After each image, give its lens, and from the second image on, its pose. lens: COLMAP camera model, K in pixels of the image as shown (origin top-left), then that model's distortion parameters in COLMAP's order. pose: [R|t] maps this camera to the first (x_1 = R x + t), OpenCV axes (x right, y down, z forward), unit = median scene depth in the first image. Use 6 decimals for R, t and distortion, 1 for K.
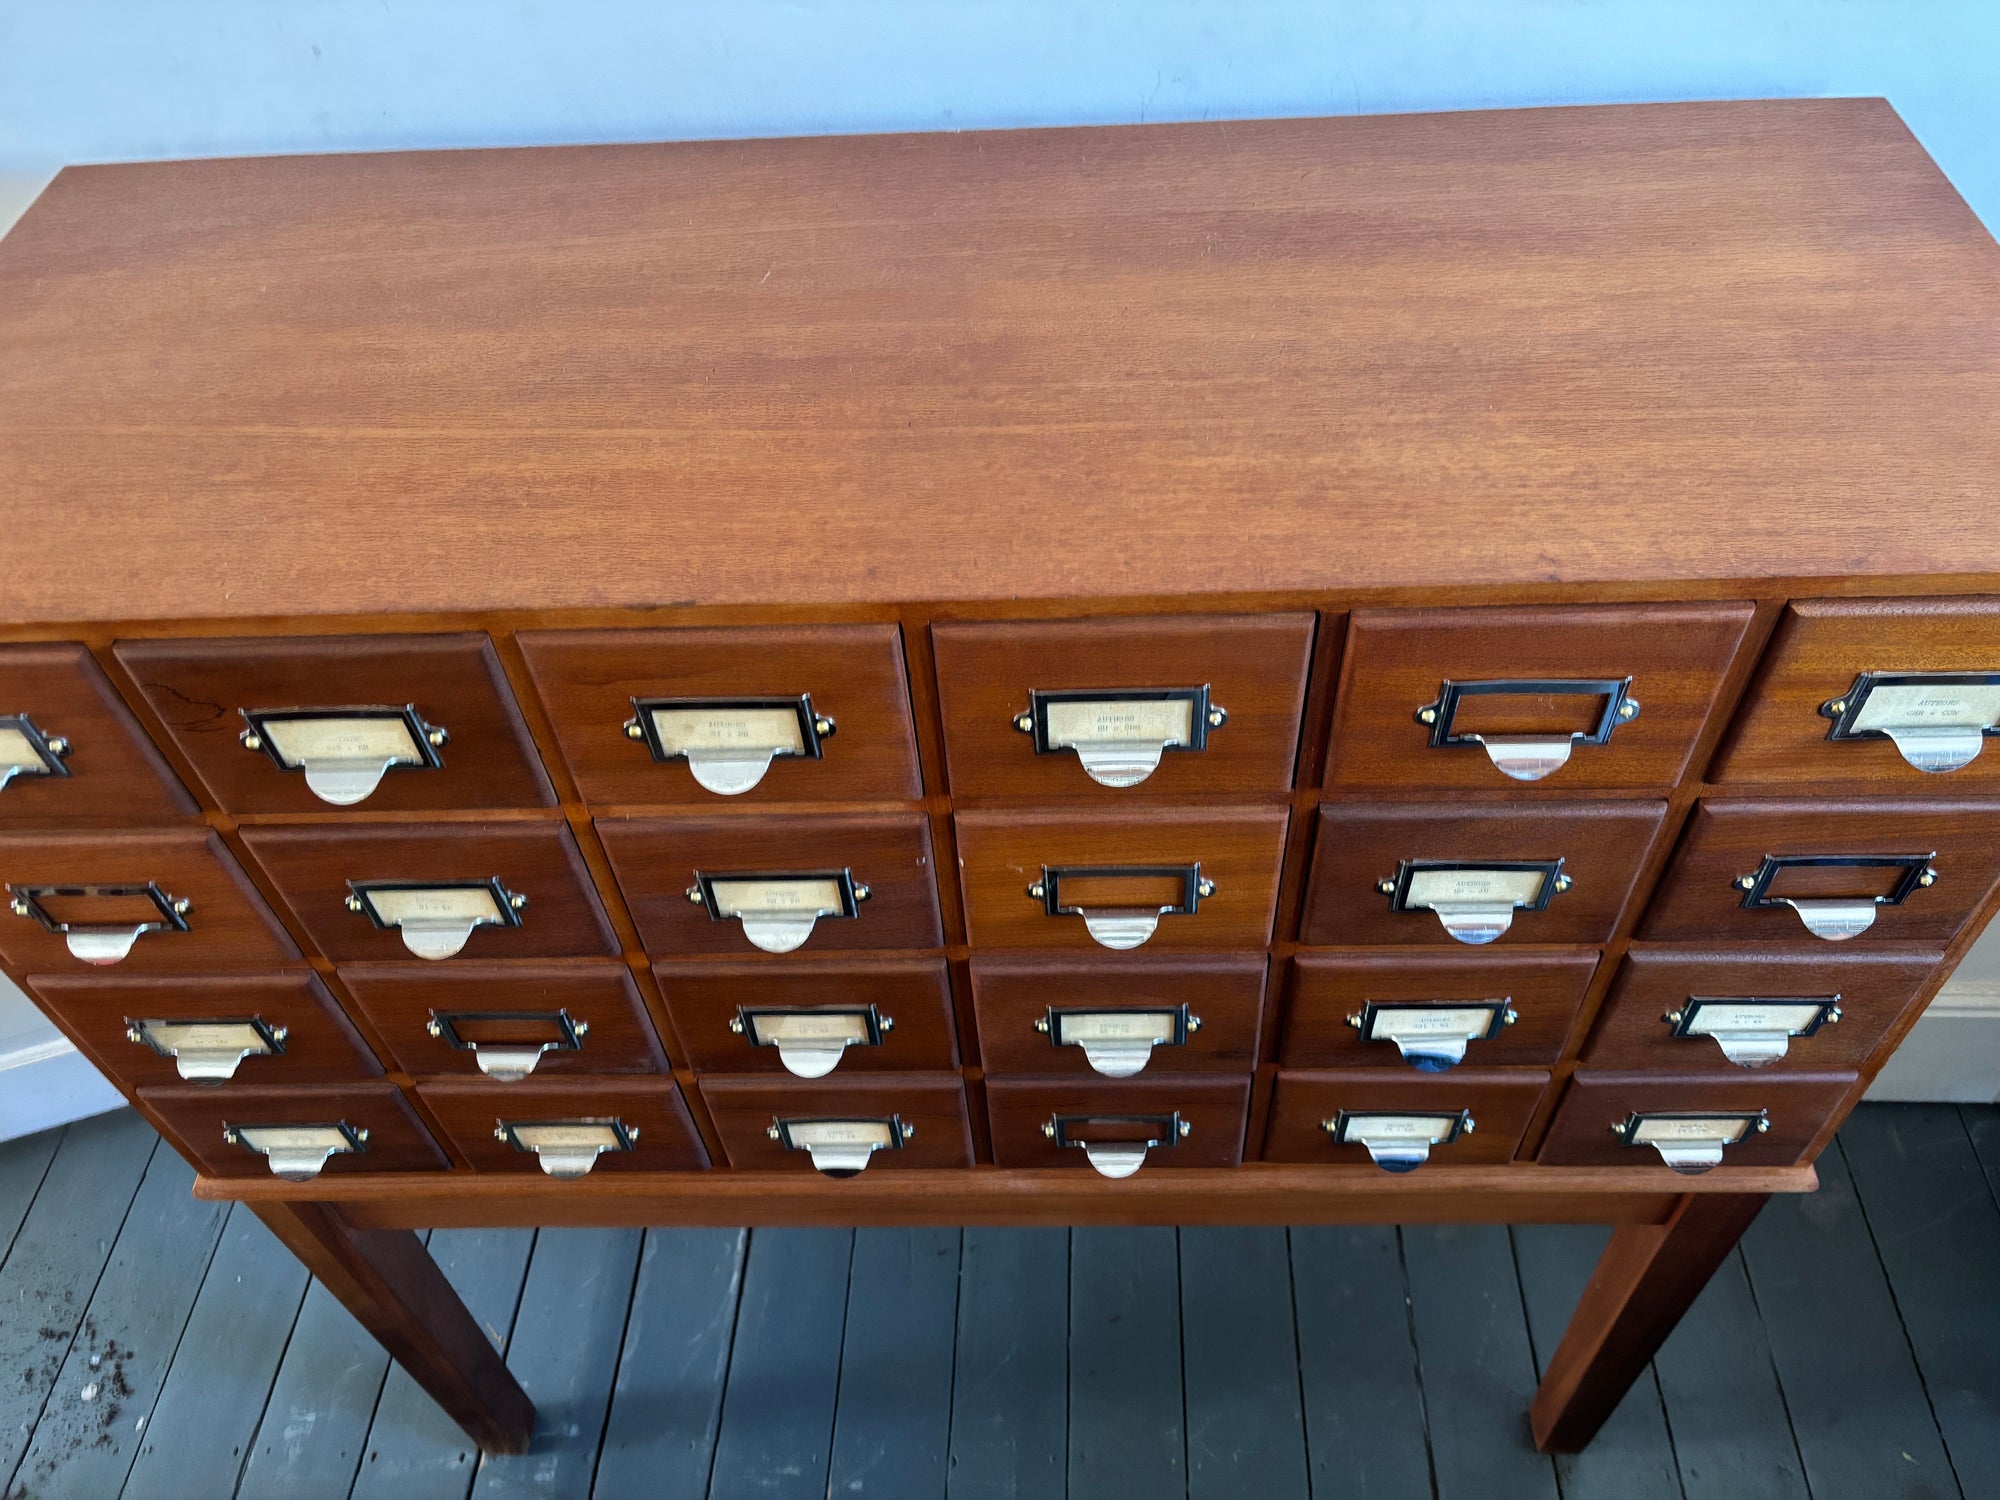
lens RADIAL K [[1511.1, 0, 1004.5], [0, 1511.1, 737.4], [0, 0, 1]] dist [0.045109, -0.072533]
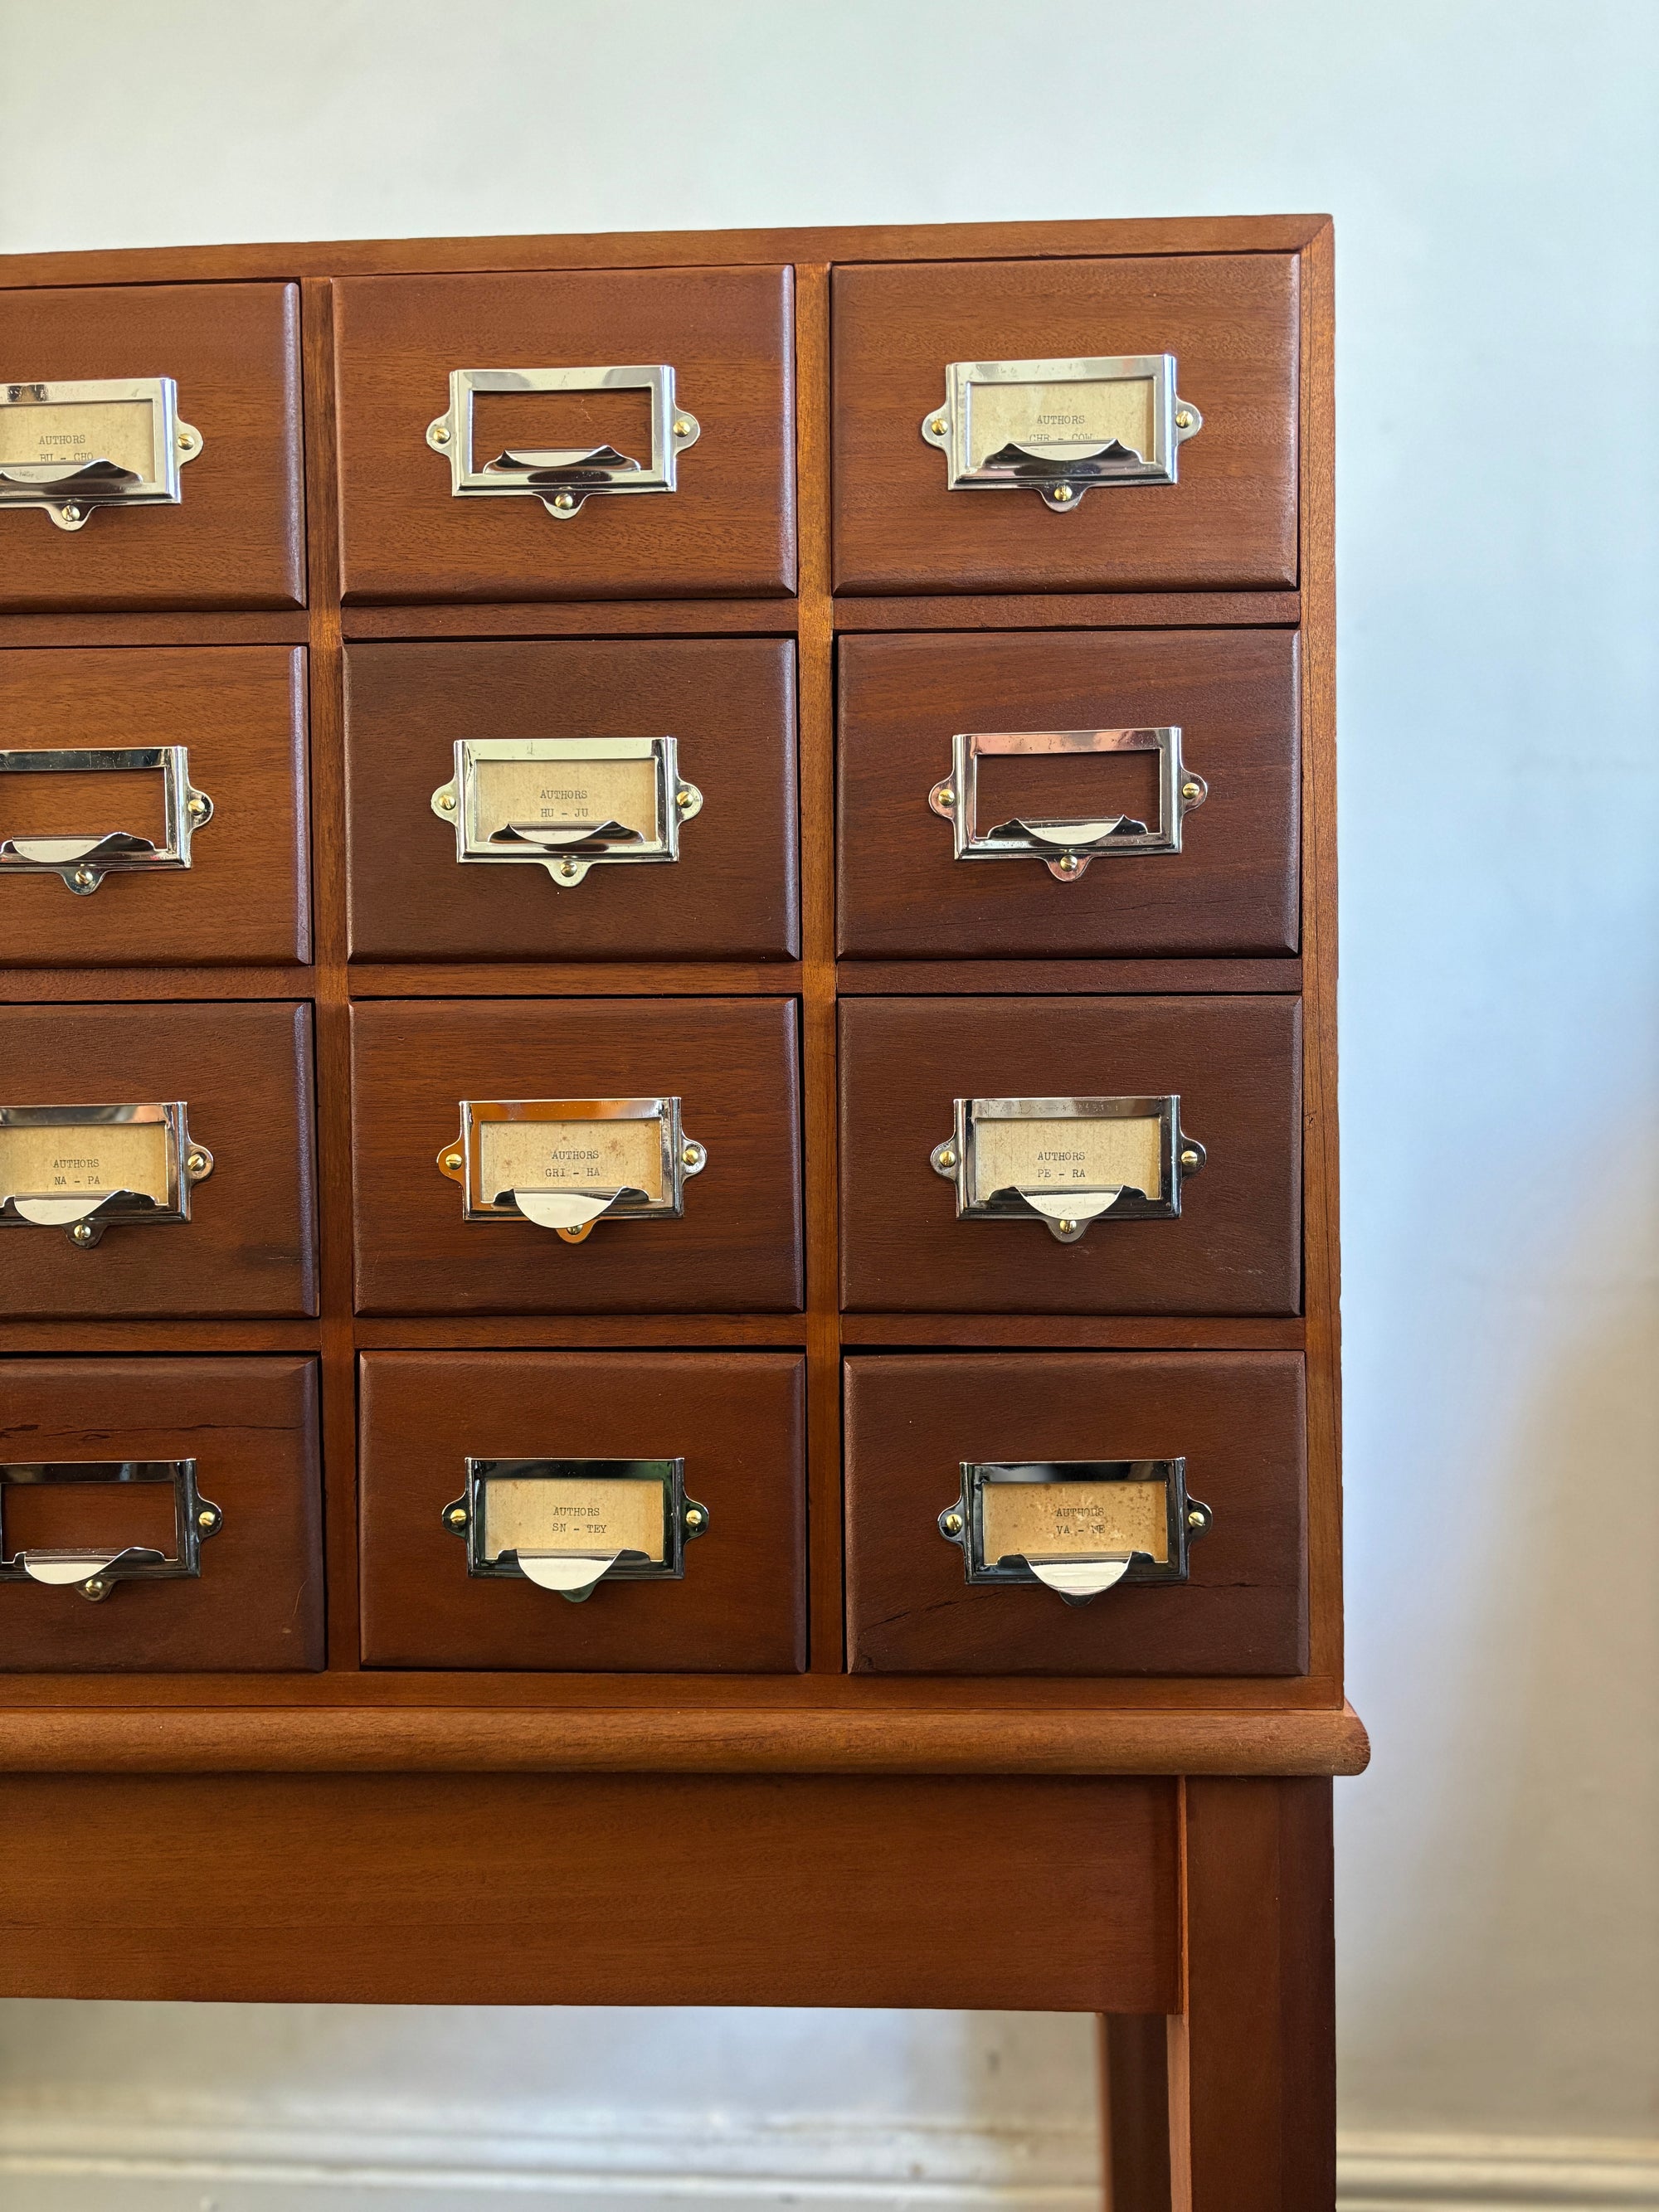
lens RADIAL K [[1671.4, 0, 822.0], [0, 1671.4, 1118.4], [0, 0, 1]] dist [0.045109, -0.072533]
pose [[0.998973, 0.040372, -0.020547, 0.361006], [-0.042628, 0.684336, -0.727920, 0.612606], [-0.015327, 0.728048, 0.685354, 0.458718]]
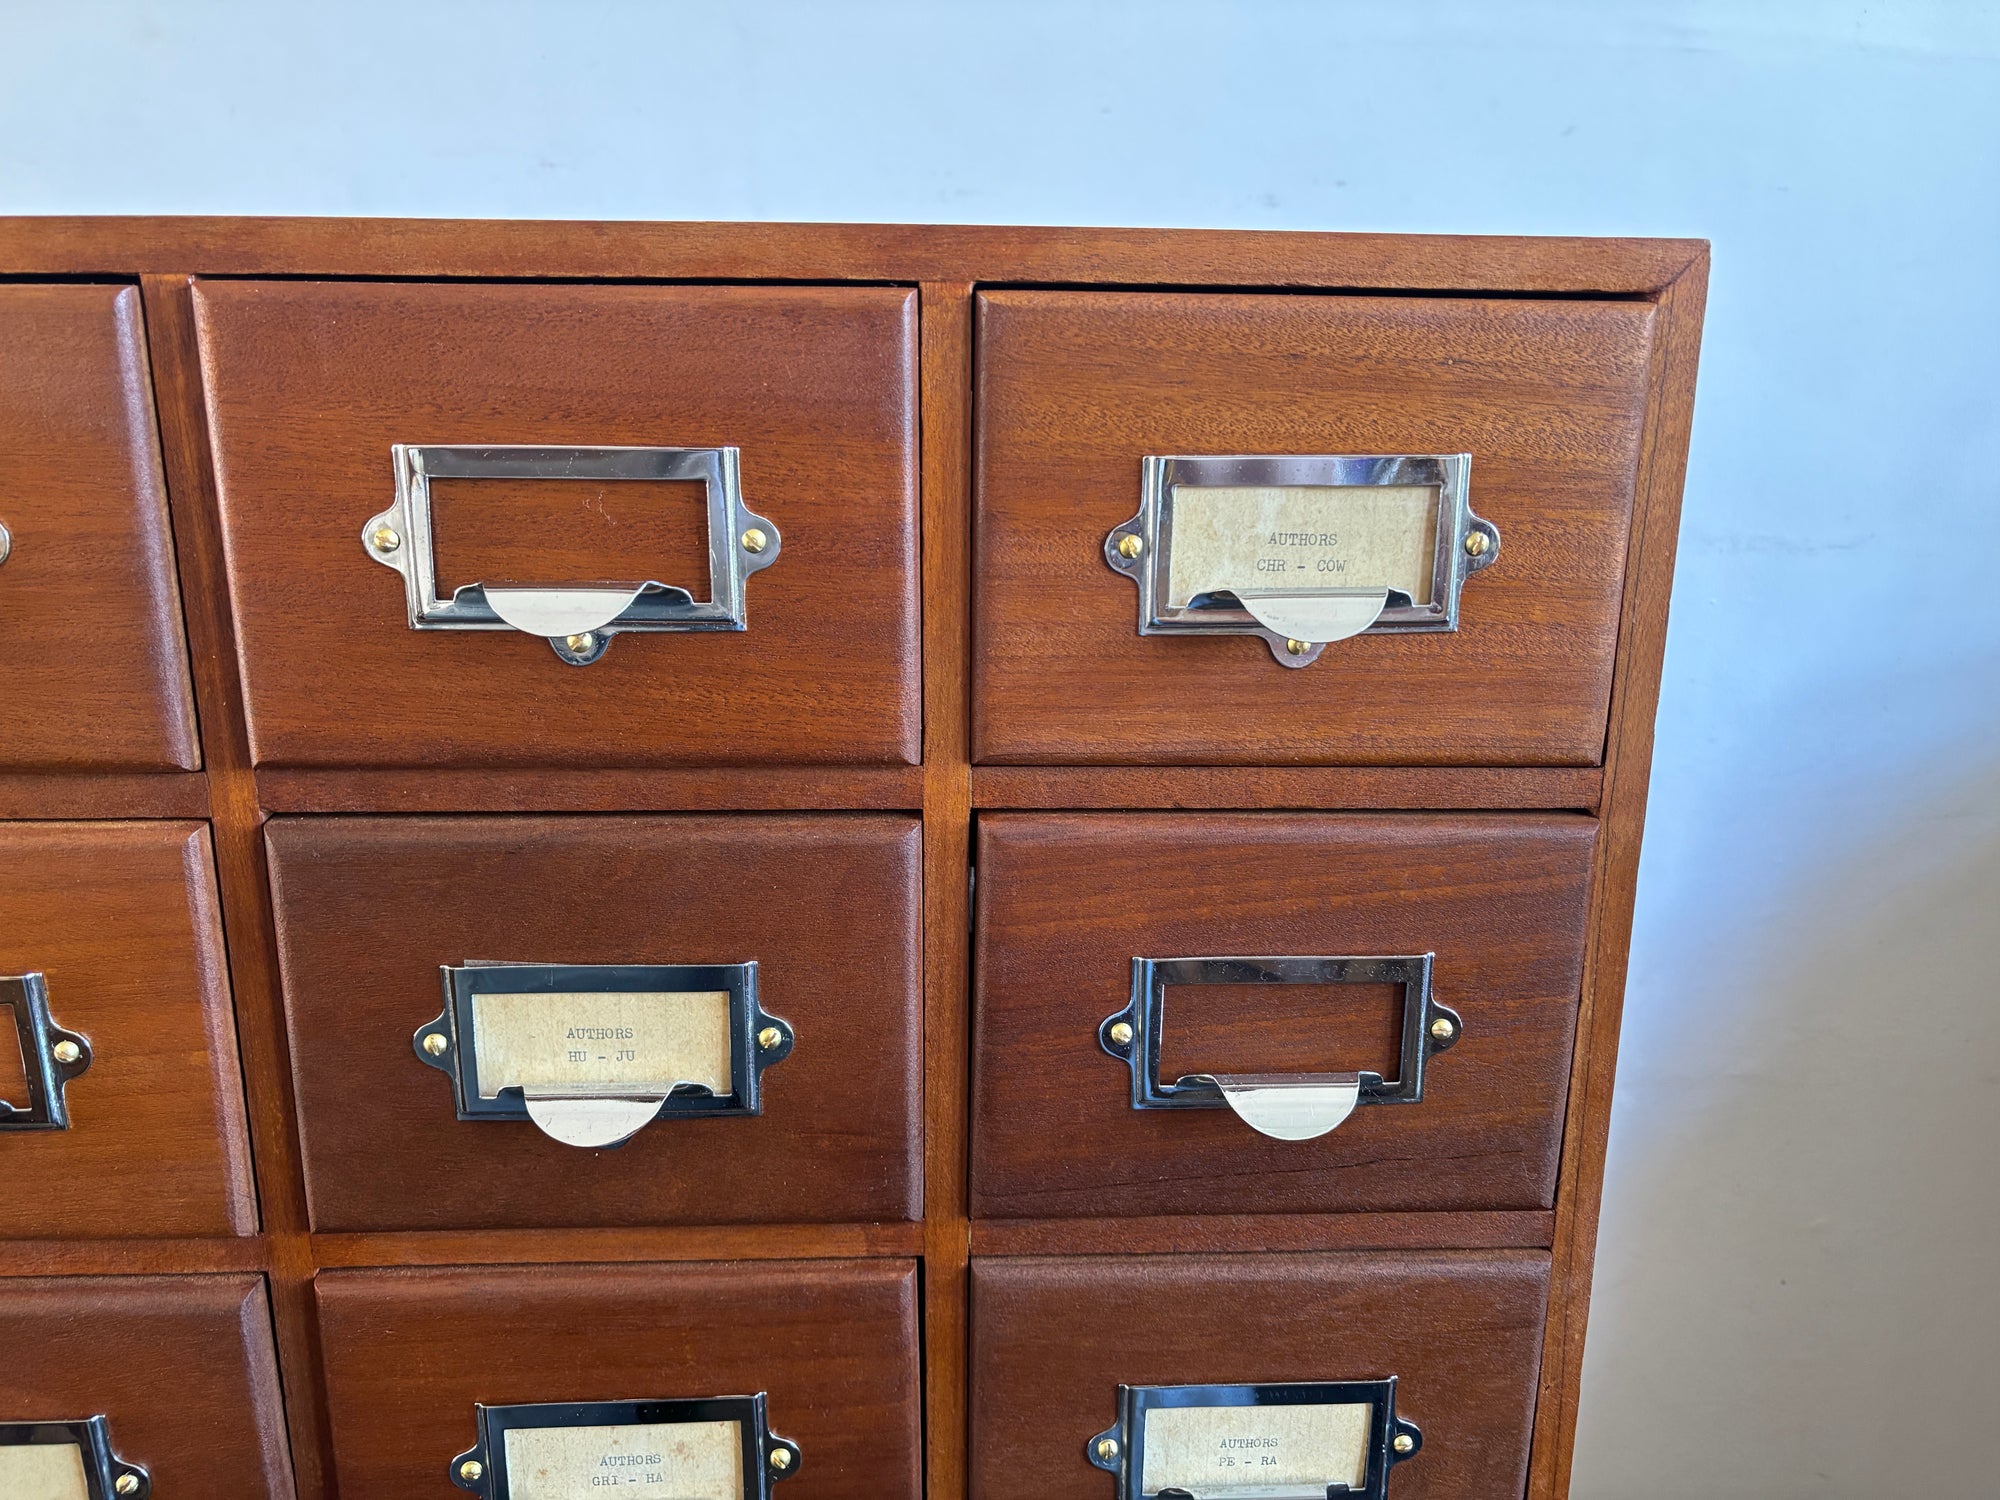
lens RADIAL K [[1508.2, 0, 990.7], [0, 1508.2, 752.4], [0, 0, 1]] dist [0.014193, -0.041689]
pose [[0.995707, 0.037996, 0.084399, 0.315489], [0.015575, 0.830075, -0.557435, 0.242849], [-0.091238, 0.556356, 0.825920, 0.412942]]
